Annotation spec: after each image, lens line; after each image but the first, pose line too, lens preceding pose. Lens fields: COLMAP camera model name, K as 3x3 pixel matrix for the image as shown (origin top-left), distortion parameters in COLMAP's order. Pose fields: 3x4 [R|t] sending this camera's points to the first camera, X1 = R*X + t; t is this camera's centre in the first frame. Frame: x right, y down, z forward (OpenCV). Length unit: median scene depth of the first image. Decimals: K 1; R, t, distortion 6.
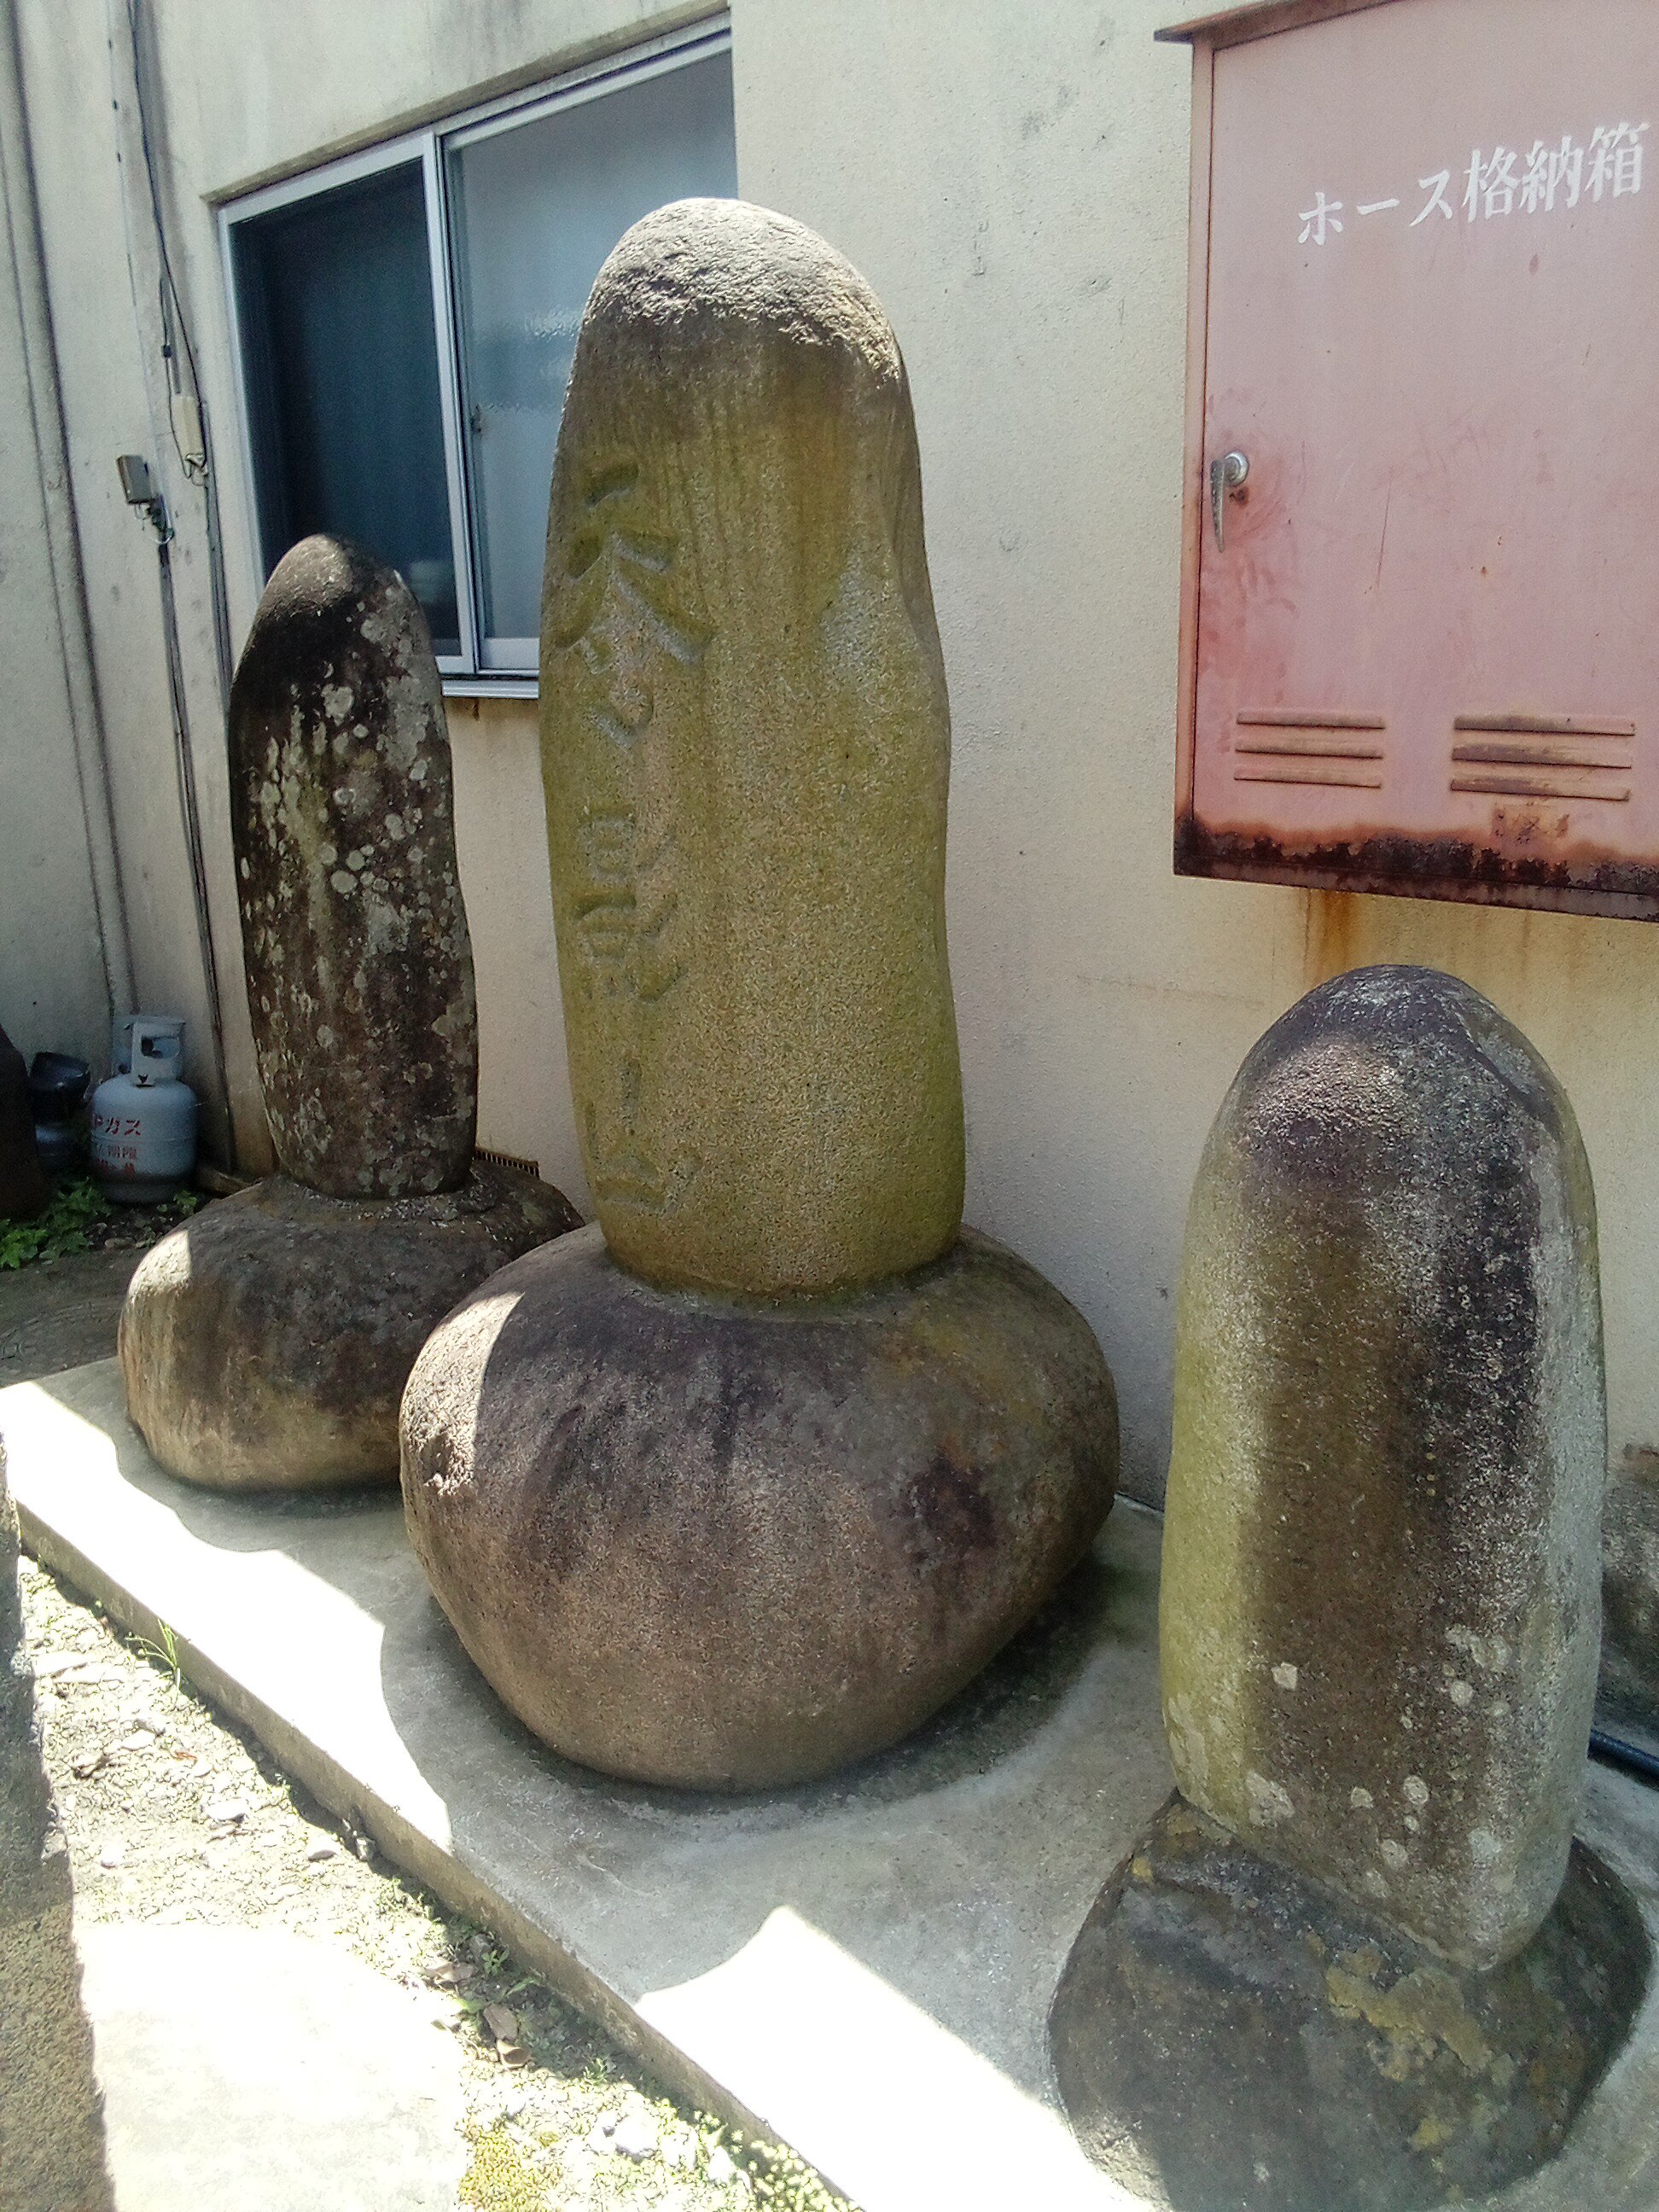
lens RADIAL K [[1842.0, 0, 831.6], [0, 1842.0, 1103.5], [0, 0, 1]] dist [0.050692, -0.024257]
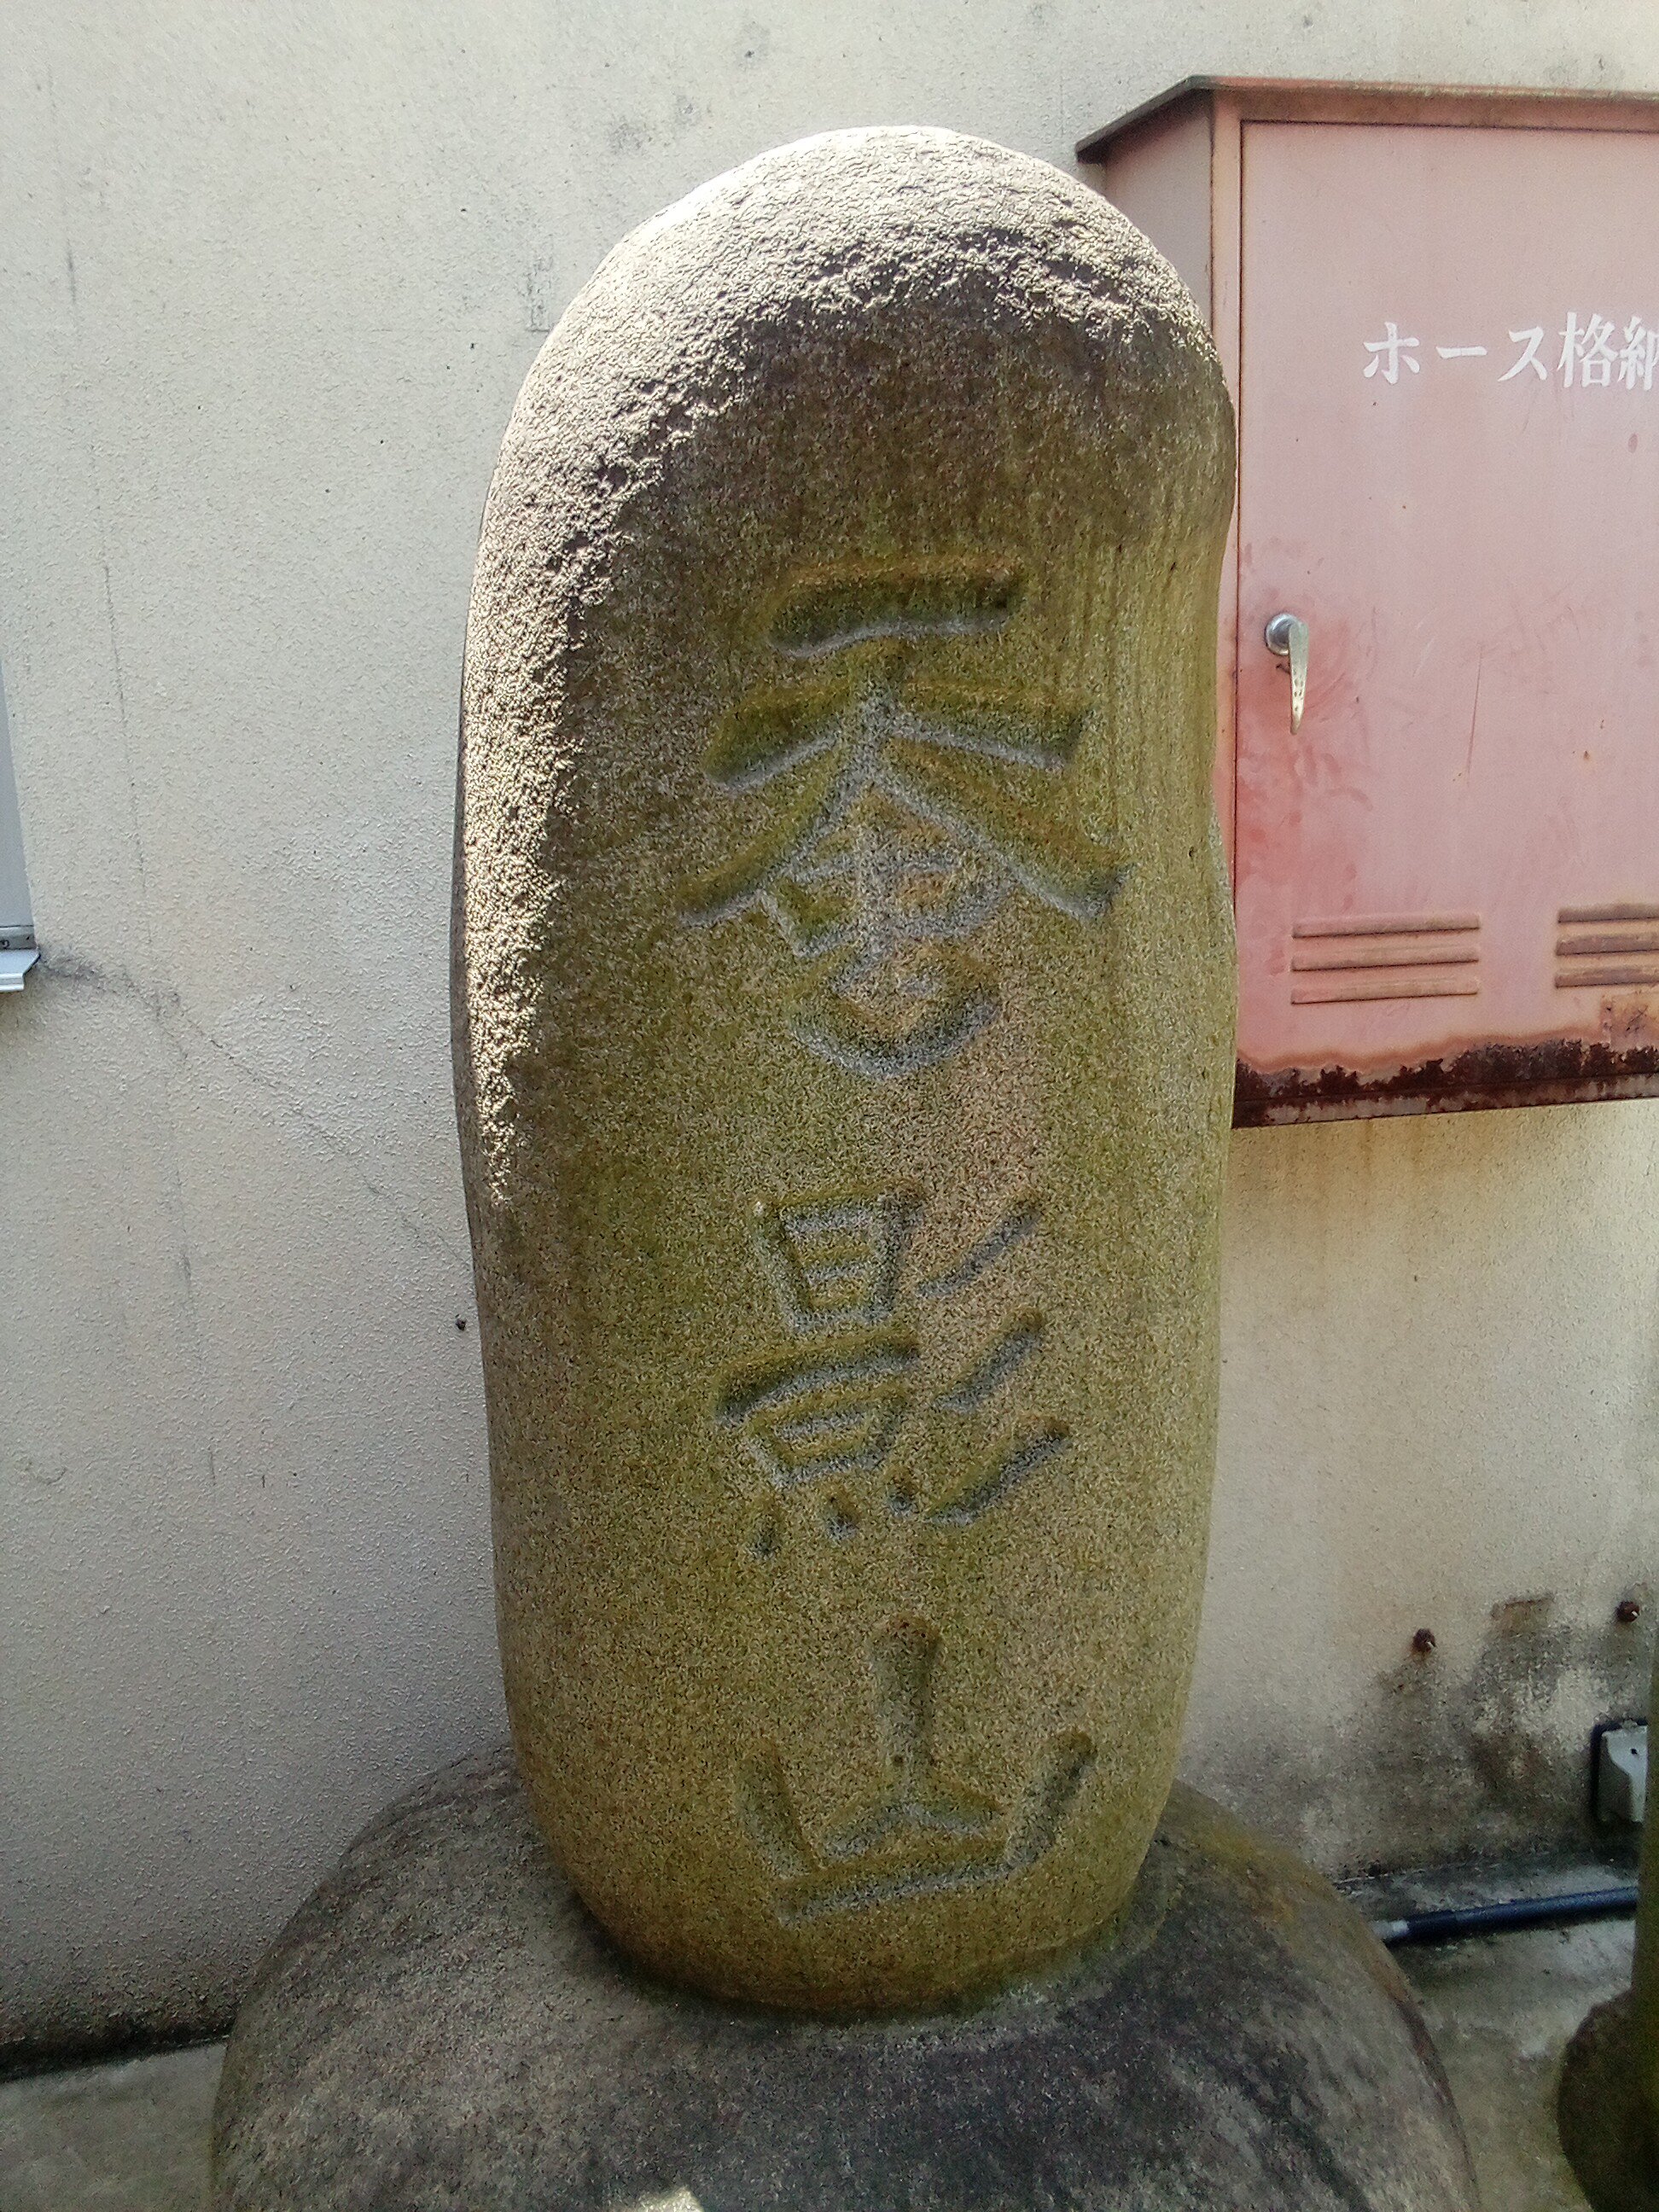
lens RADIAL K [[1842.0, 0, 827.5], [0, 1842.0, 1106.4], [0, 0, 1]] dist [0.050692, -0.024257]
pose [[0.543430, -0.165212, 0.823036, -0.624916], [0.233978, 0.971398, 0.040503, -0.231181], [-0.806187, 0.170562, 0.566543, 0.771446]]
